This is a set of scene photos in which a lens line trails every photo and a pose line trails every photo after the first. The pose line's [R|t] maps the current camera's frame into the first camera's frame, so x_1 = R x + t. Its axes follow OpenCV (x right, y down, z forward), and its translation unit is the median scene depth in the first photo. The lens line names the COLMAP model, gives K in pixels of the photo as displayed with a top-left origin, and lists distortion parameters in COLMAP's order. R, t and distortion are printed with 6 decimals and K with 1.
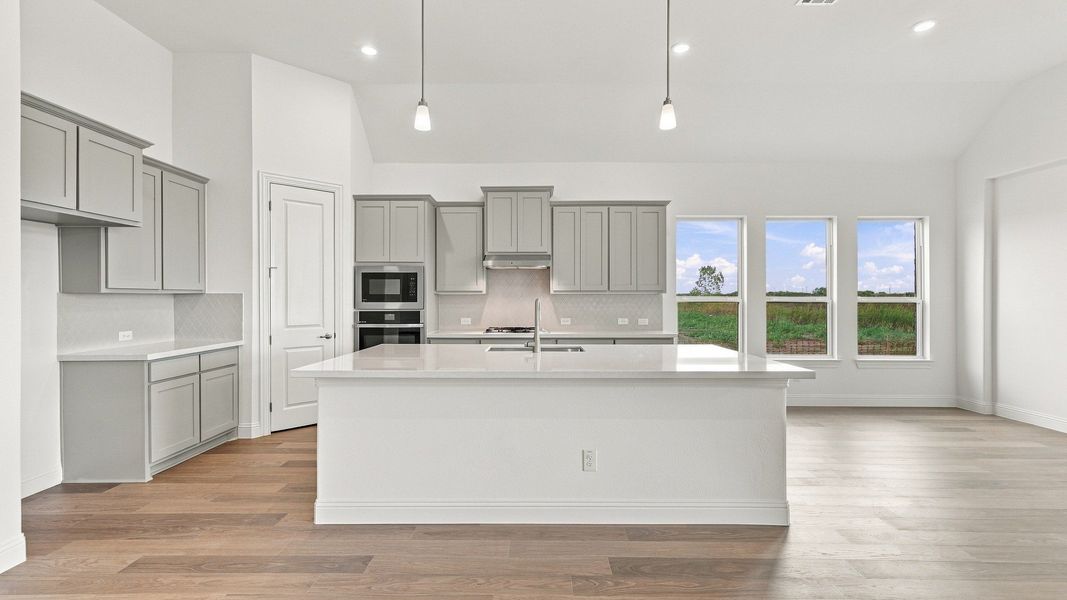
lens RADIAL K [[467.6, 0, 532.3], [0, 467.6, 299.5], [0, 0, 1]] dist [0.005293, -0.000467]
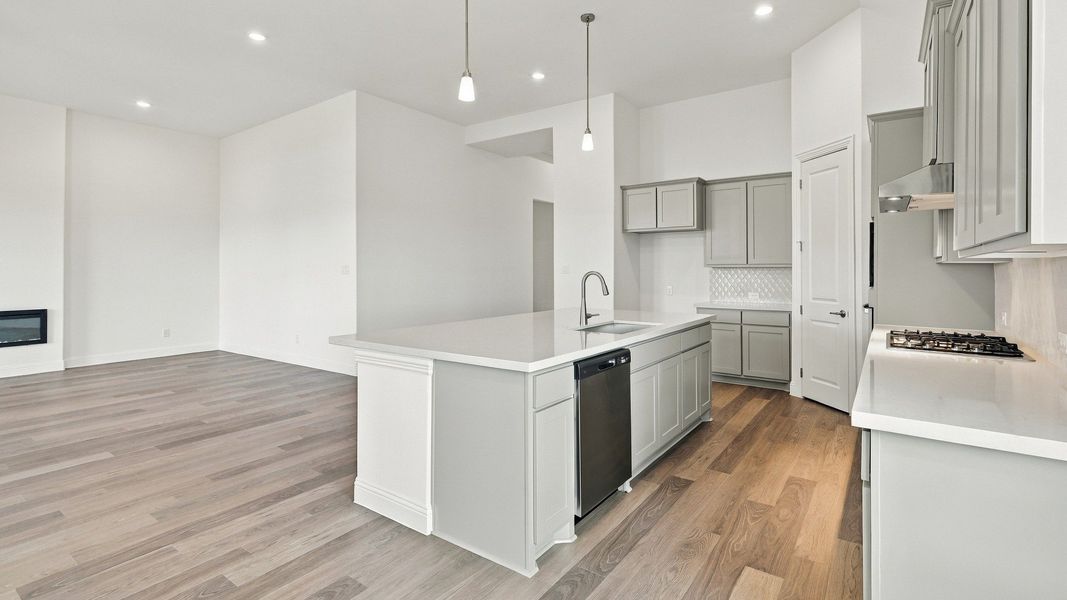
lens RADIAL K [[488.9, 0, 534.6], [0, 488.9, 271.4], [0, 0, 1]] dist [0.002598, 0.000093]
pose [[-0.571775, 0.003224, -0.820404, 0.603055], [0.001952, 0.999995, 0.002570, -0.003156], [0.820408, -0.000132, -0.571778, 0.973741]]
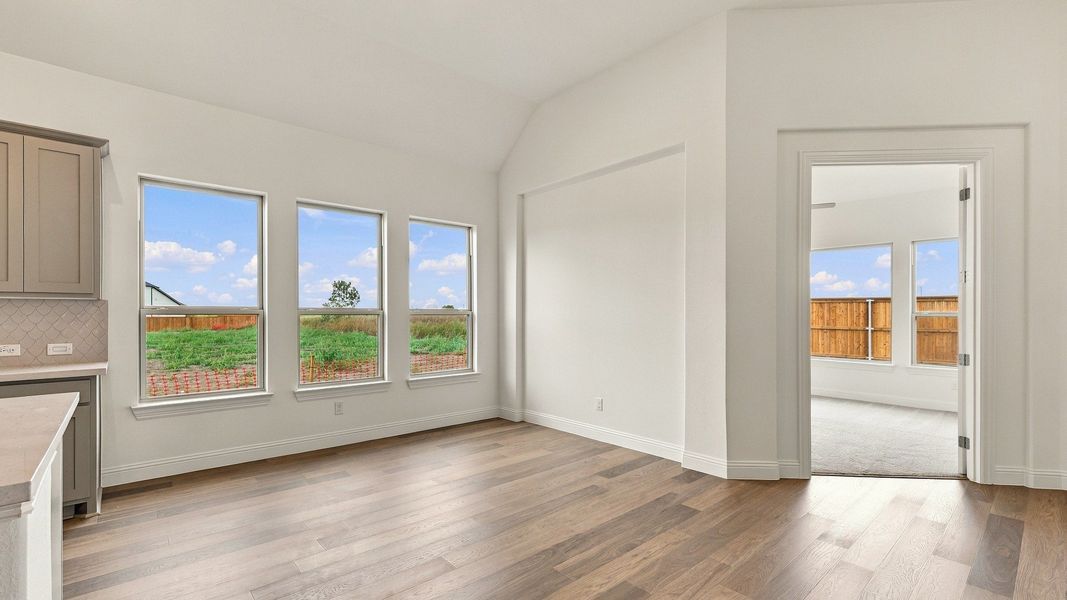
lens RADIAL K [[467.6, 0, 534.4], [0, 467.6, 315.1], [0, 0, 1]] dist [0.005293, -0.000467]
pose [[0.743327, -0.002313, 0.668925, 0.307186], [0.003512, 0.999994, -0.000445, 0.010006], [-0.668919, 0.002679, 0.743330, 0.212281]]
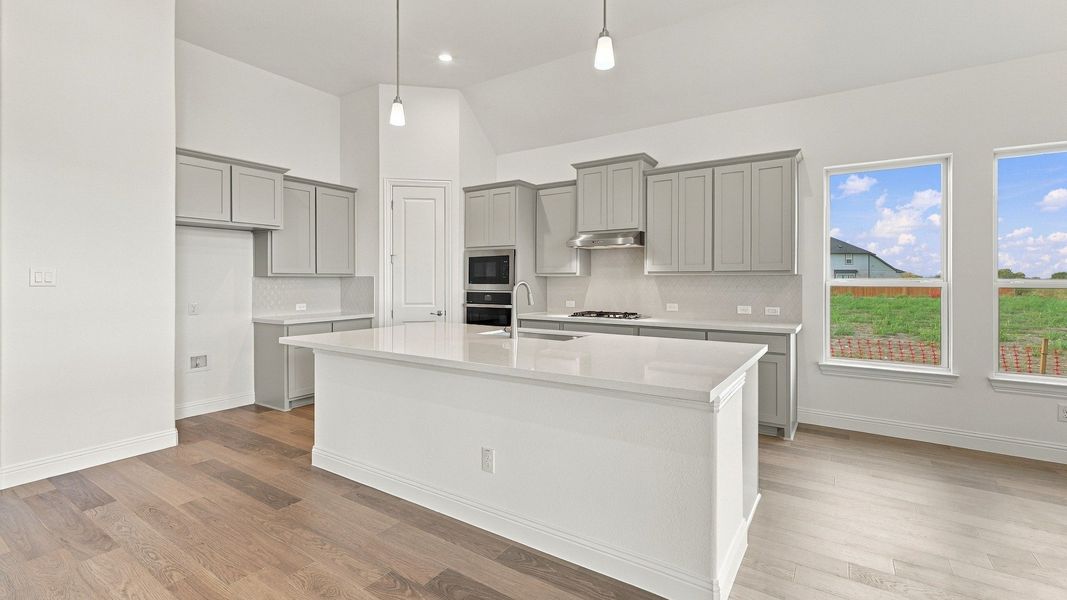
lens RADIAL K [[467.6, 0, 530.9], [0, 467.6, 280.0], [0, 0, 1]] dist [0.005293, -0.000467]
pose [[0.836433, 0.000116, -0.548070, 0.354424], [-0.001742, 0.999995, -0.002446, -0.000844], [0.548067, 0.003000, 0.836429, 0.148890]]
